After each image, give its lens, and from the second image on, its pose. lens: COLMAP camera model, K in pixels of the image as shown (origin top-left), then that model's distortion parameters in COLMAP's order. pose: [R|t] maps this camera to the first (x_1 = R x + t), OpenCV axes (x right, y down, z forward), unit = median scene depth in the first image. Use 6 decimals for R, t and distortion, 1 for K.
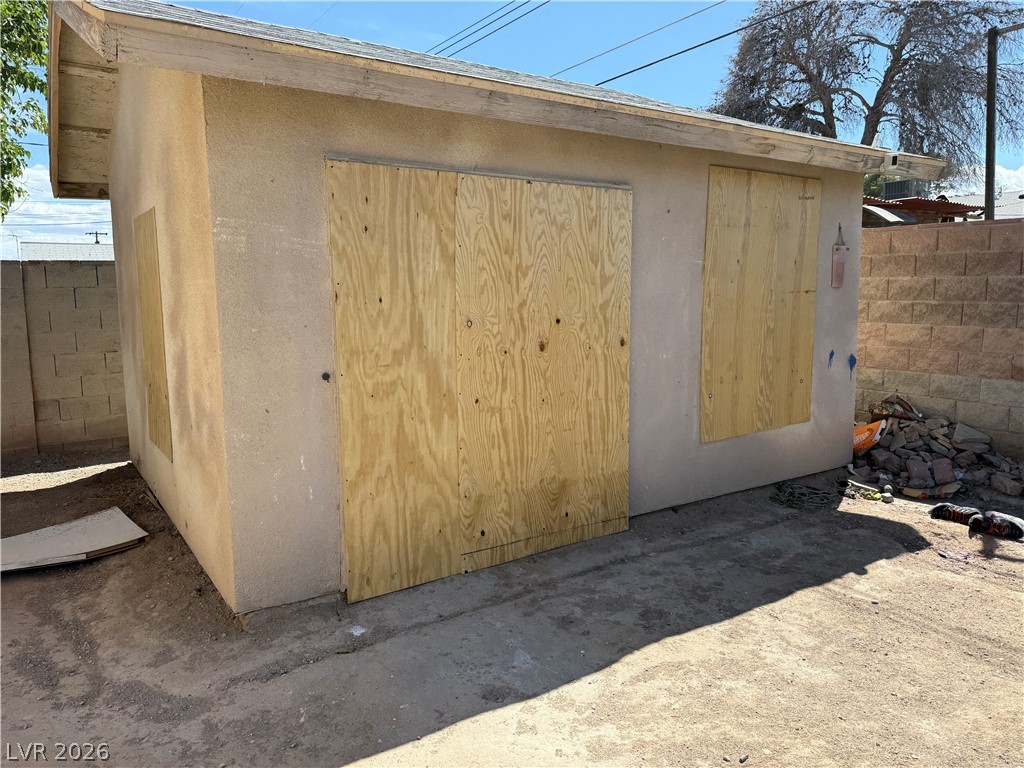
lens RADIAL K [[718.4, 0, 512.0], [0, 718.4, 384.0], [0, 0, 1]] dist [0.131360, -0.178045]
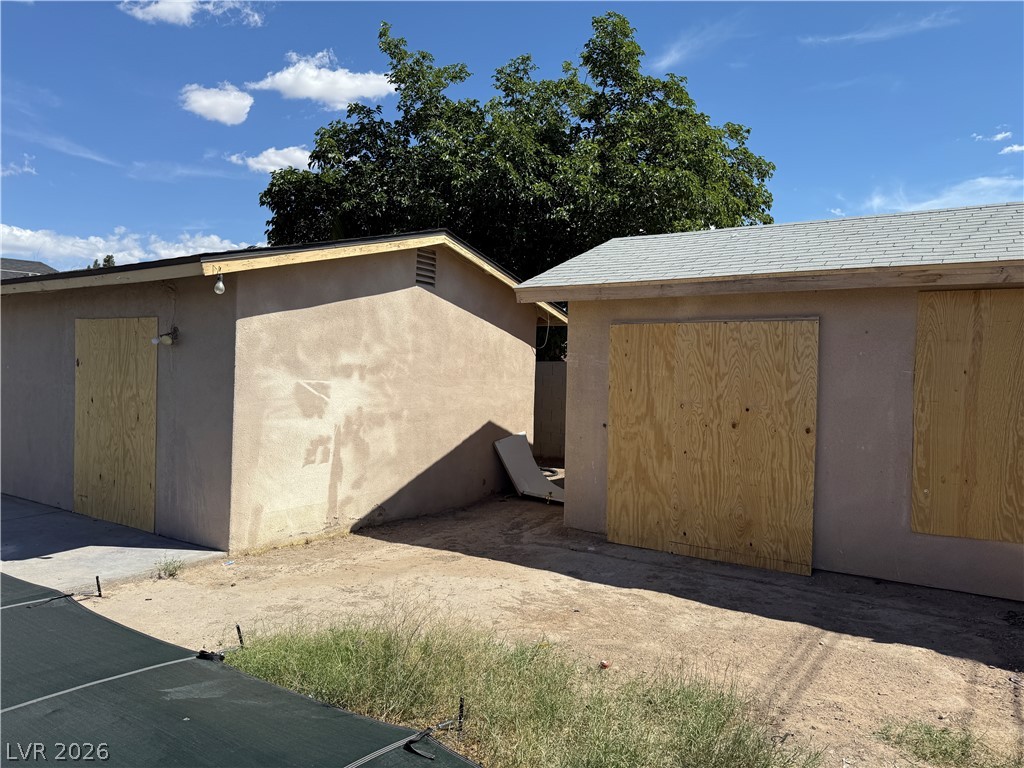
lens RADIAL K [[725.3, 0, 513.1], [0, 725.3, 394.0], [0, 0, 1]] dist [-0.001105, -0.000720]
pose [[0.356450, 0.045232, -0.933219, 1.383532], [-0.144346, 0.989501, -0.007174, -0.040947], [0.923097, 0.137263, 0.359237, 0.001031]]
